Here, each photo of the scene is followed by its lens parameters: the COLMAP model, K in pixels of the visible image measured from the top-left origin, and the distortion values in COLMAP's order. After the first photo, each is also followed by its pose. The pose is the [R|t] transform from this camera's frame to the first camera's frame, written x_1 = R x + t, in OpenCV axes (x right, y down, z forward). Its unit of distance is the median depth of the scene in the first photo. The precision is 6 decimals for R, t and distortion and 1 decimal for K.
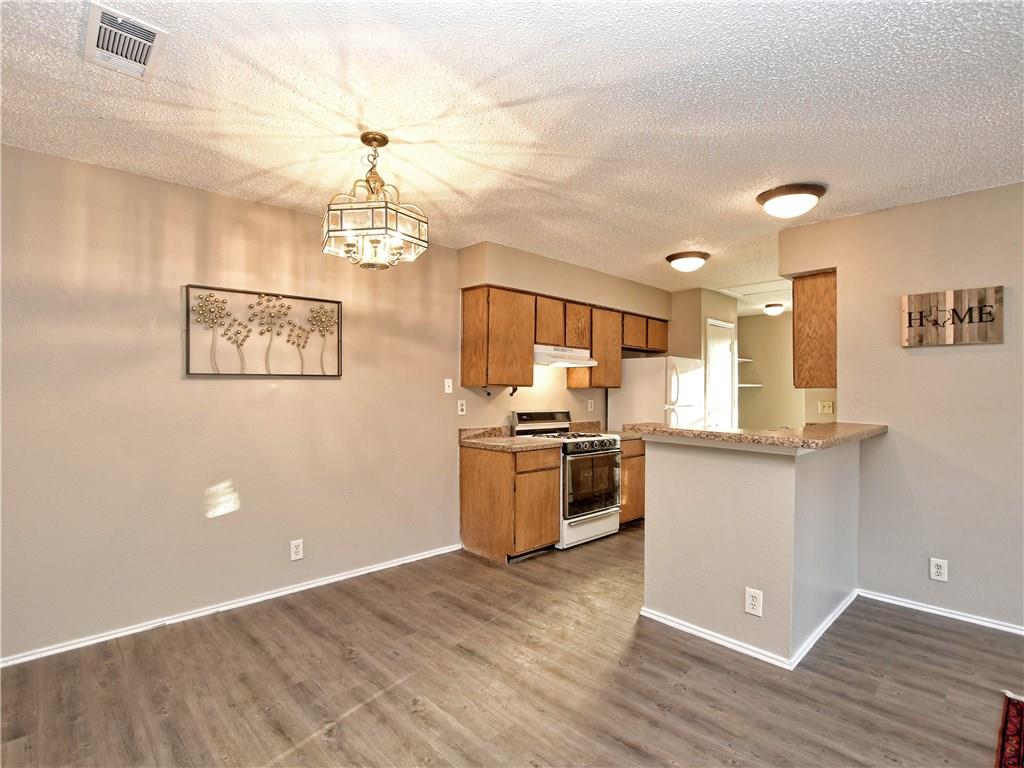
lens RADIAL K [[507.7, 0, 509.0], [0, 507.7, 388.5], [0, 0, 1]] dist [-0.029517, 0.002275]
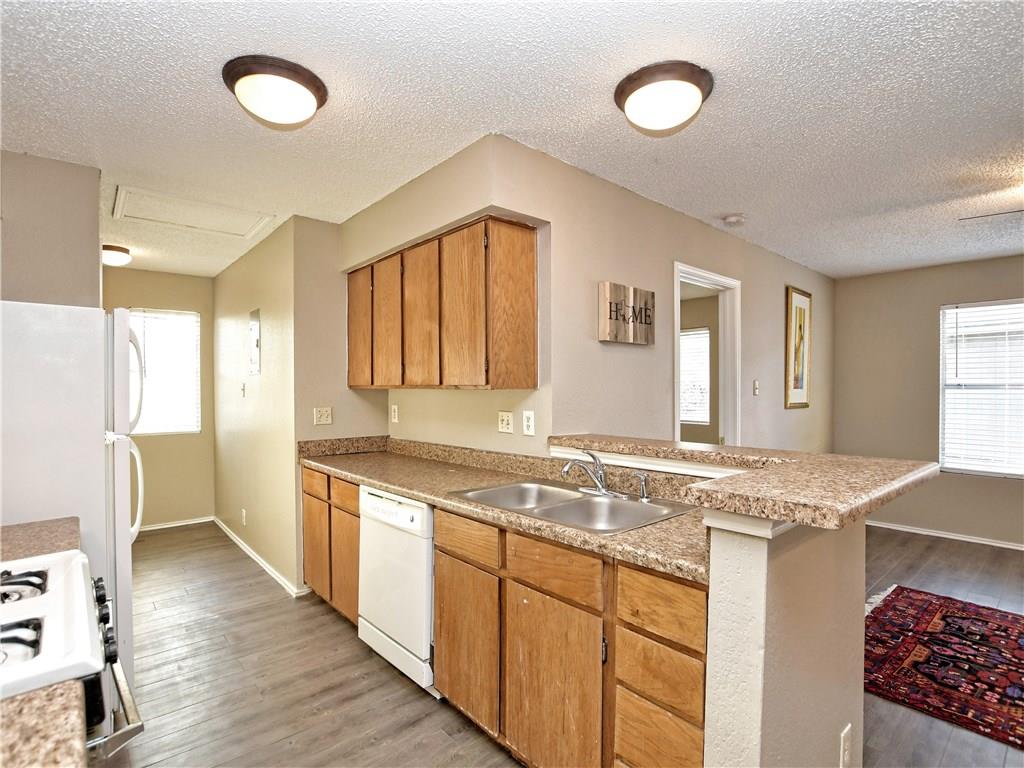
lens RADIAL K [[507.7, 0, 509.0], [0, 507.7, 388.5], [0, 0, 1]] dist [-0.029517, 0.002275]
pose [[0.044071, -0.004775, 0.999017, -0.079527], [-0.001168, 0.999988, 0.004832, -0.004505], [-0.999028, -0.001380, 0.044065, 0.966672]]
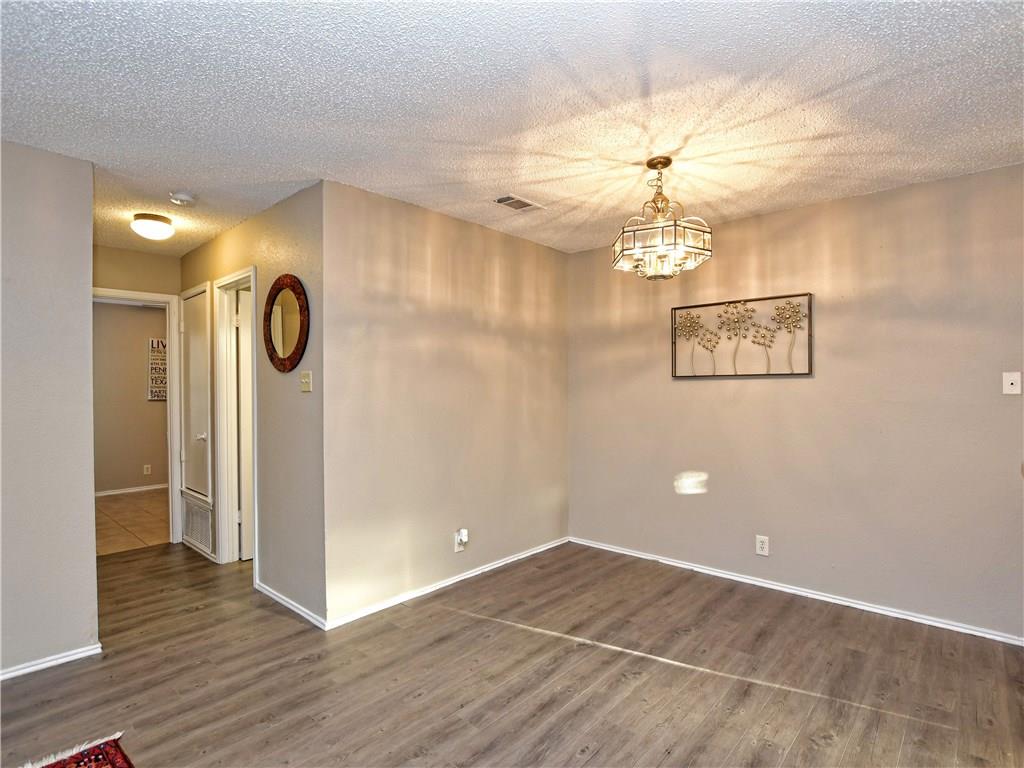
lens RADIAL K [[527.5, 0, 510.0], [0, 527.5, 388.4], [0, 0, 1]] dist [-0.026232, -0.000036]
pose [[0.076677, -0.001007, -0.997055, 0.553415], [0.002195, 0.999997, -0.000842, 0.001061], [0.997054, -0.002124, 0.076679, 0.377294]]
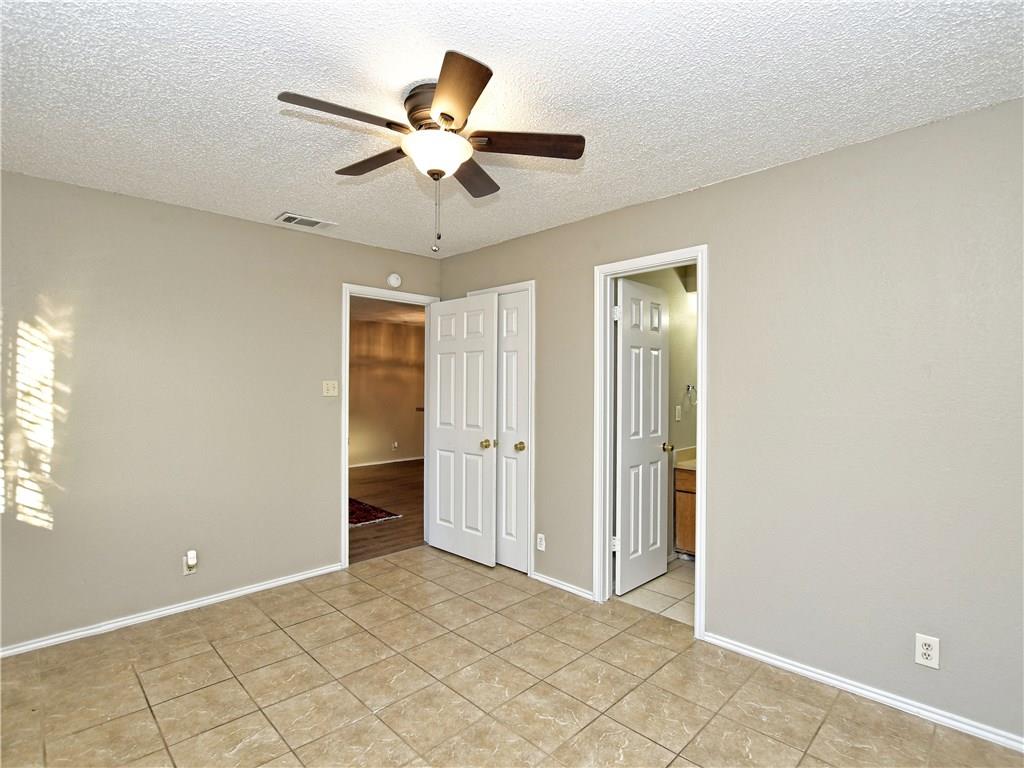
lens RADIAL K [[510.7, 0, 512.0], [0, 510.7, 384.0], [0, 0, 1]] dist [-0.026439, 0.000955]
pose [[0.021372, -0.007977, -0.999740, 2.119783], [-0.002897, 0.999963, -0.008040, -0.004420], [0.999767, 0.003068, 0.021348, 0.893309]]
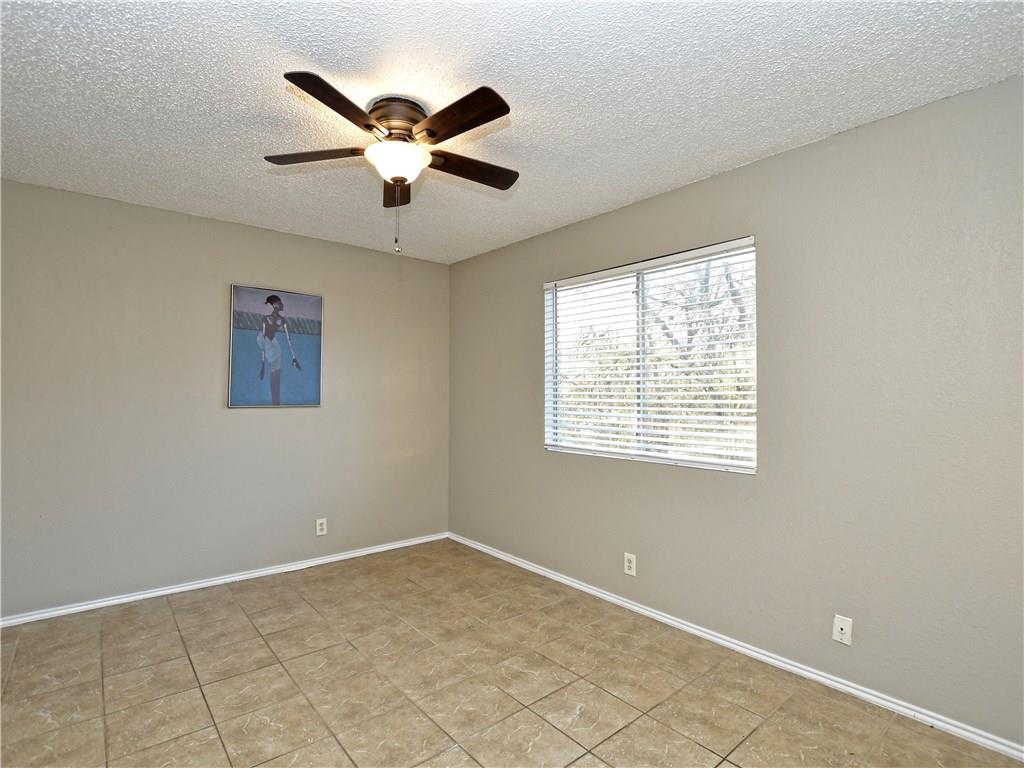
lens RADIAL K [[507.7, 0, 509.0], [0, 507.7, 388.5], [0, 0, 1]] dist [-0.029517, 0.002275]
pose [[0.061223, 0.009591, 0.998078, 0.981465], [-0.001854, 0.999953, -0.009495, 0.013833], [-0.998122, -0.001269, 0.061238, 0.655479]]
